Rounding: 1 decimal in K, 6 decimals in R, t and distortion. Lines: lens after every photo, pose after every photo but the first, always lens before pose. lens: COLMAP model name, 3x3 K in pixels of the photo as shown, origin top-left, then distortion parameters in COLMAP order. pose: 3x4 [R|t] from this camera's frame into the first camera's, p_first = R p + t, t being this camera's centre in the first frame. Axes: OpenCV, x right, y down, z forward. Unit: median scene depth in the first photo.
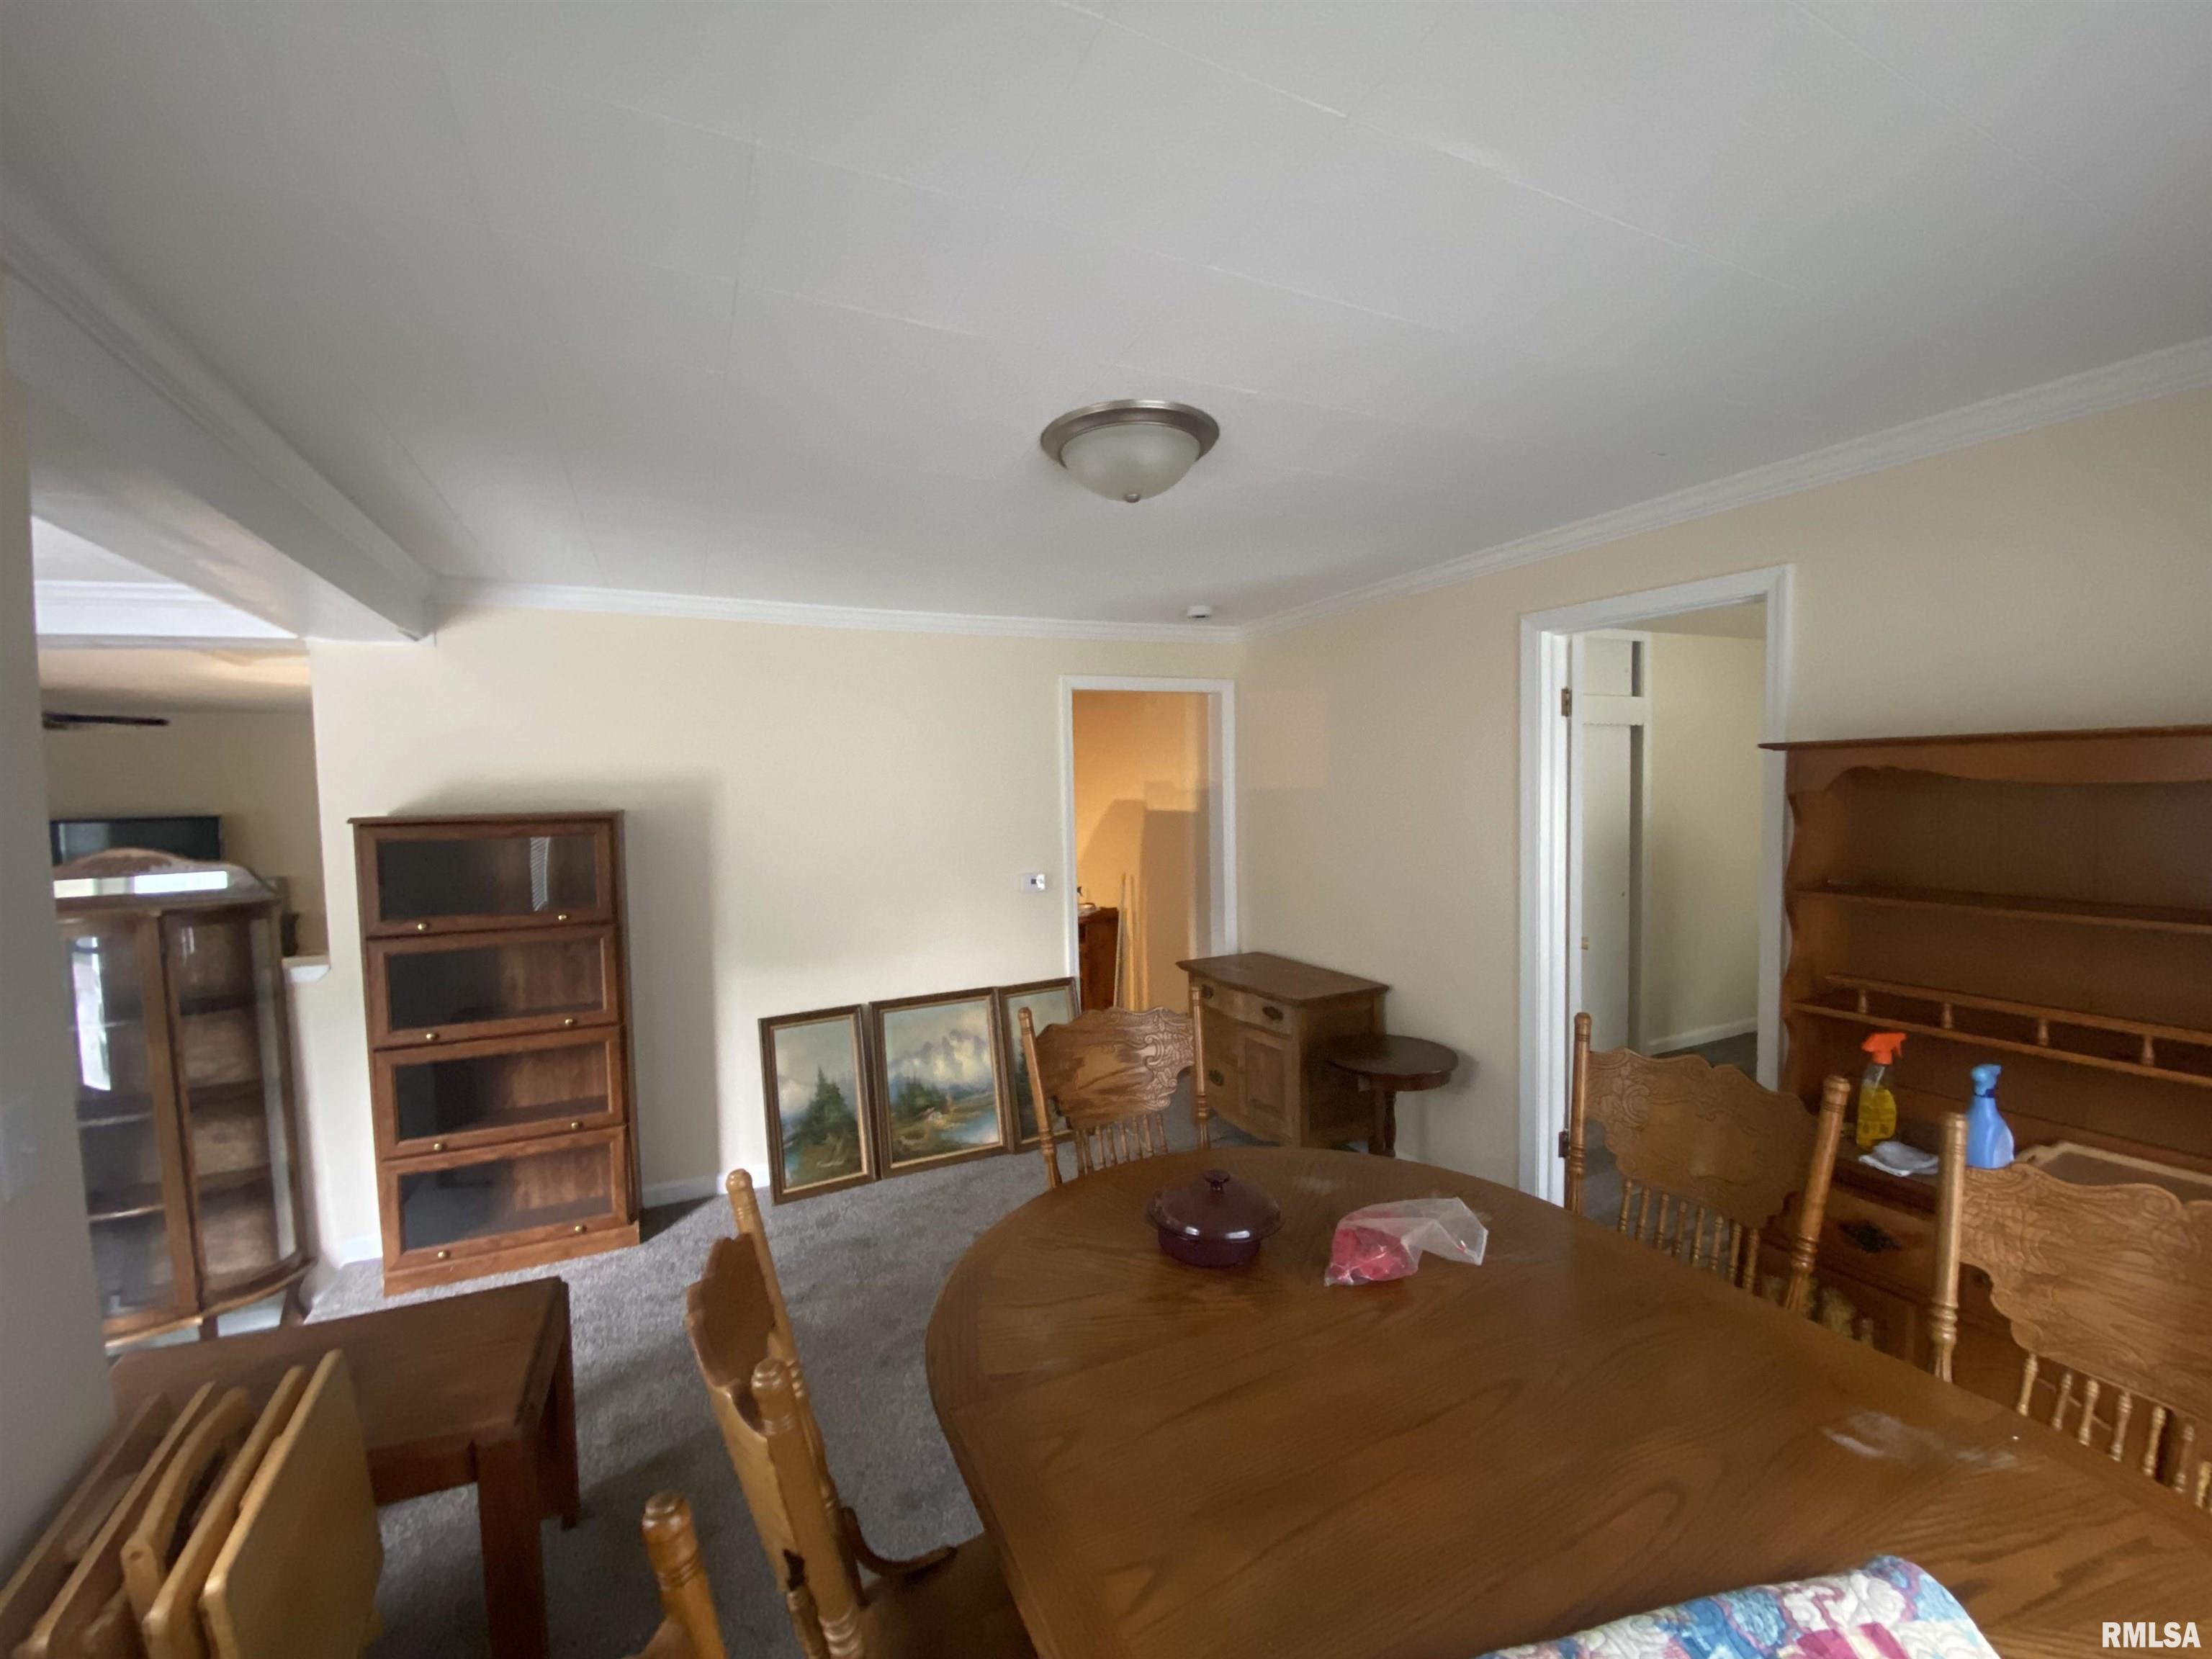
lens RADIAL K [[900.1, 0, 1065.8], [0, 900.1, 788.0], [0, 0, 1]] dist [0.002877, -0.008416]
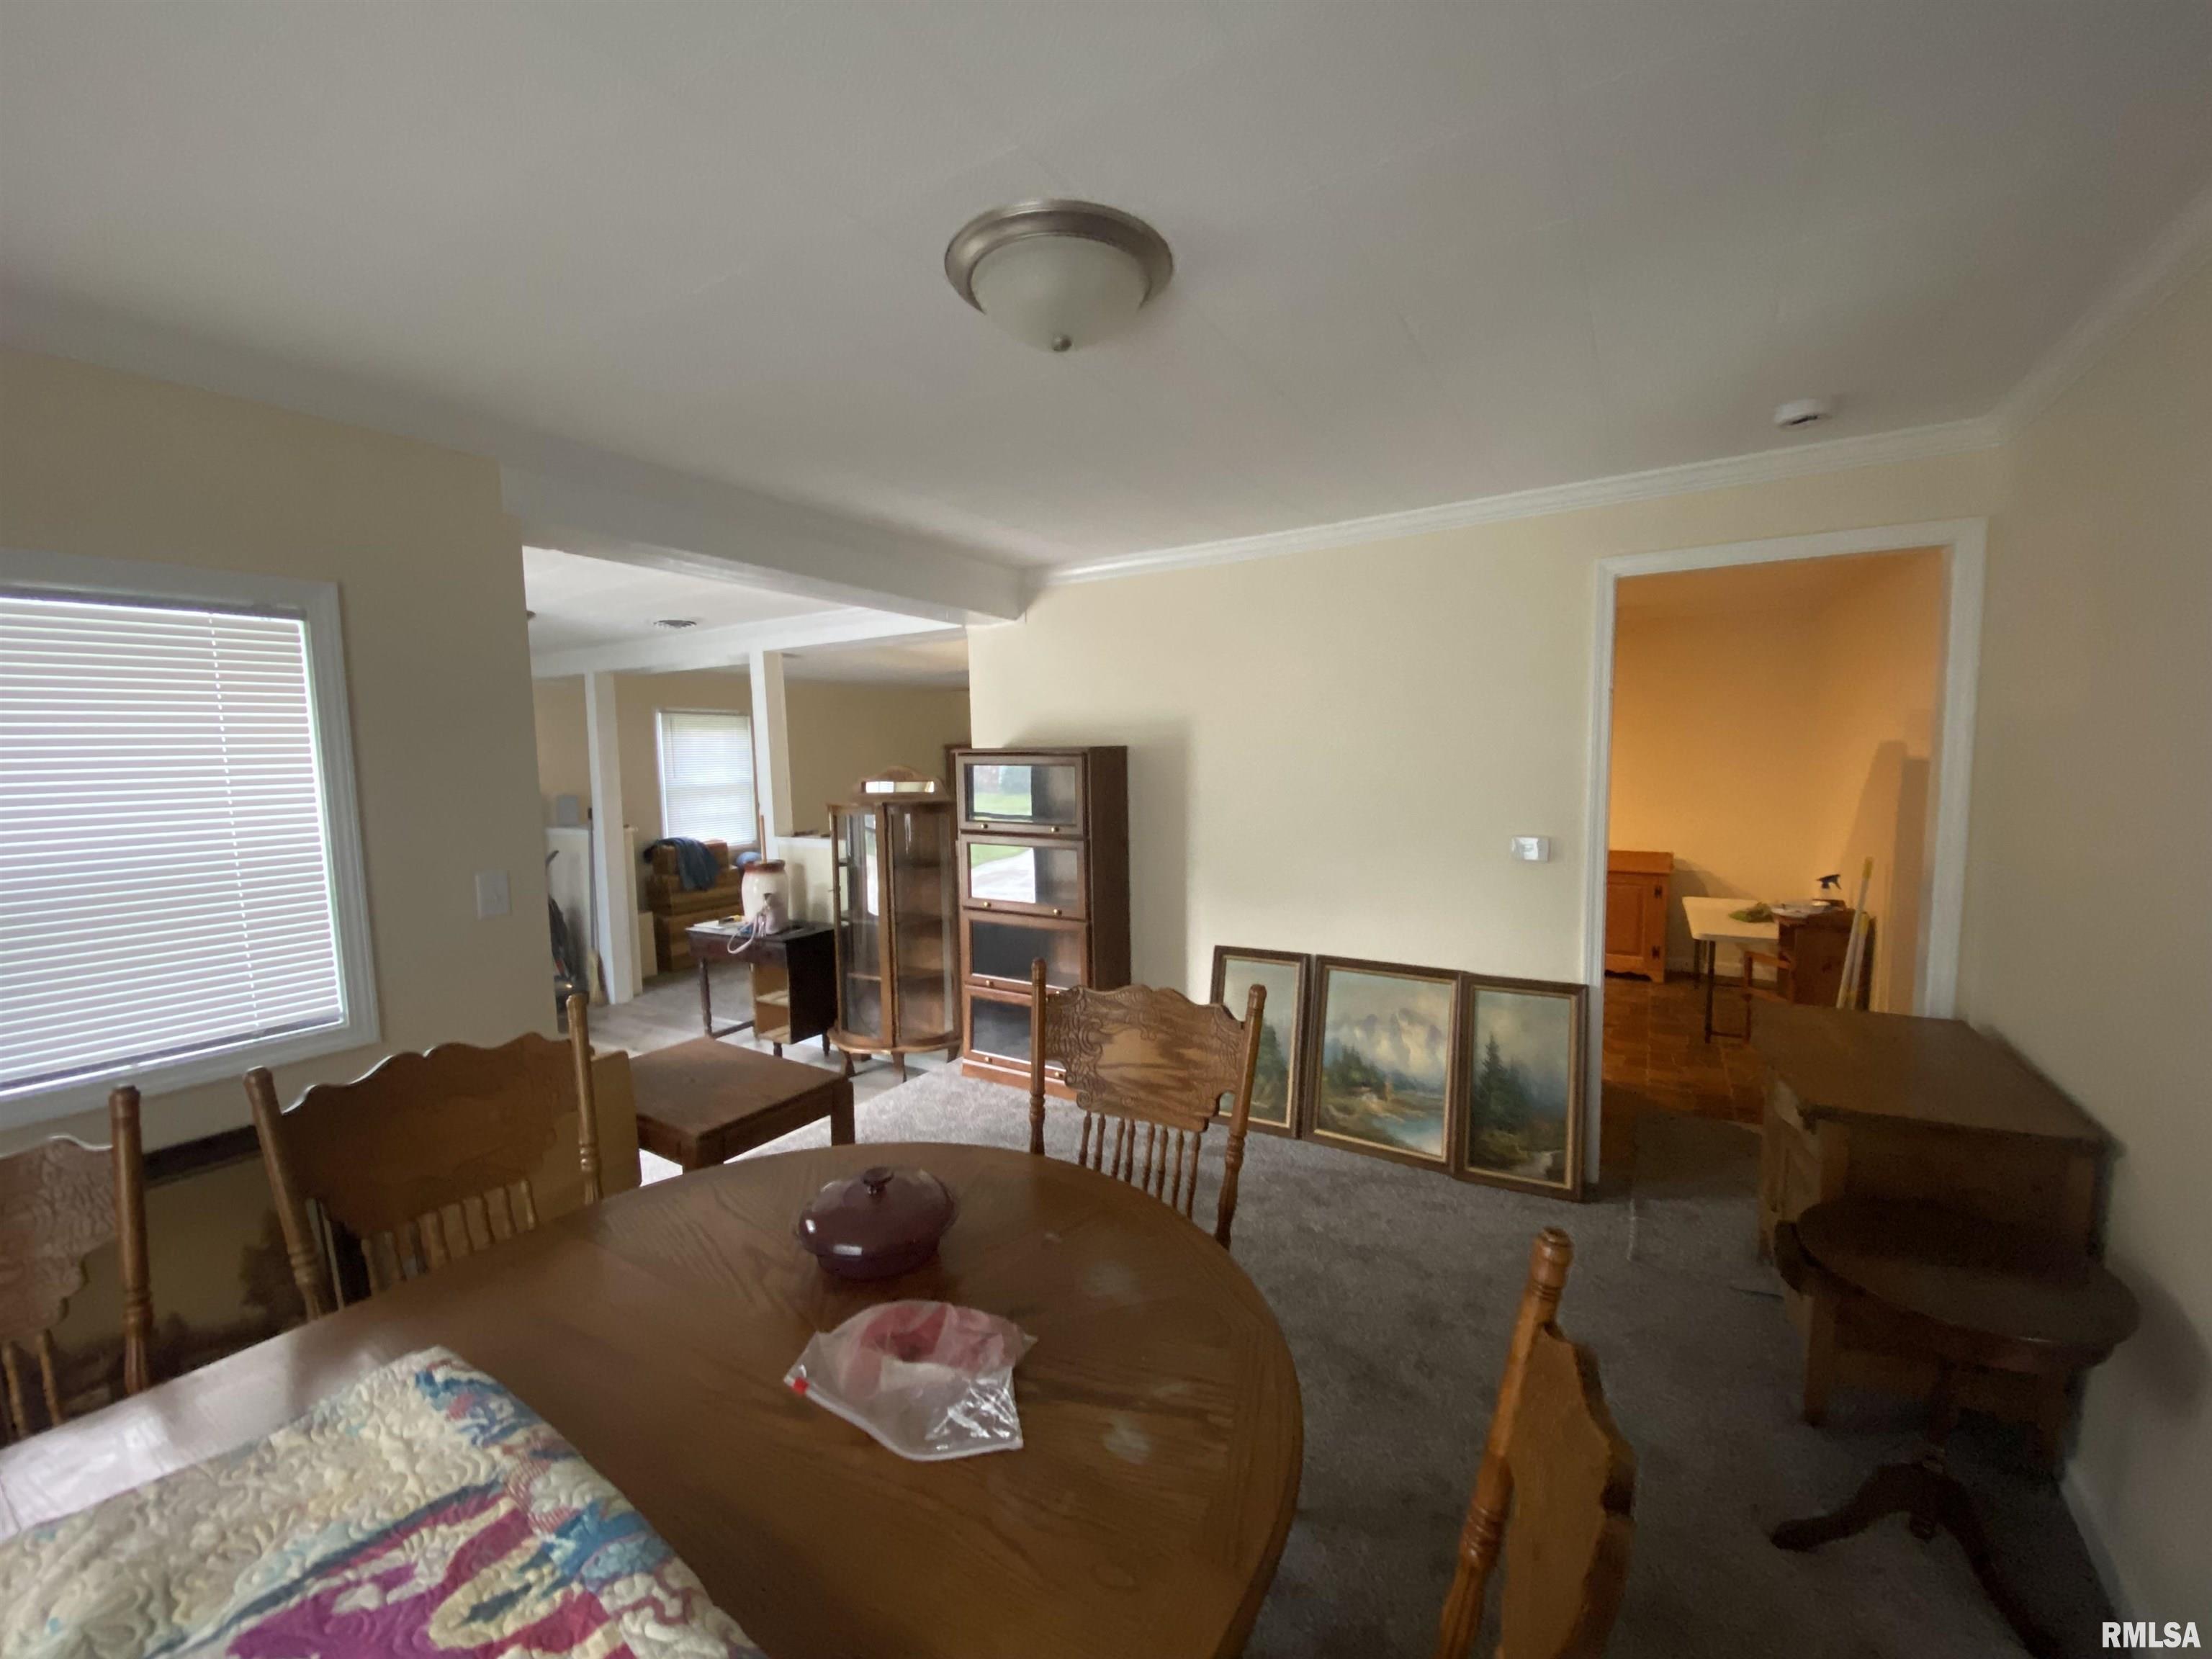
lens RADIAL K [[880.2, 0, 1111.5], [0, 880.2, 802.2], [0, 0, 1]] dist [0.000162, -0.000082]
pose [[0.537142, 0.062801, -0.841151, 0.427534], [0.002119, 0.997121, 0.075799, 0.010029], [0.843489, -0.042497, 0.535462, 0.337776]]
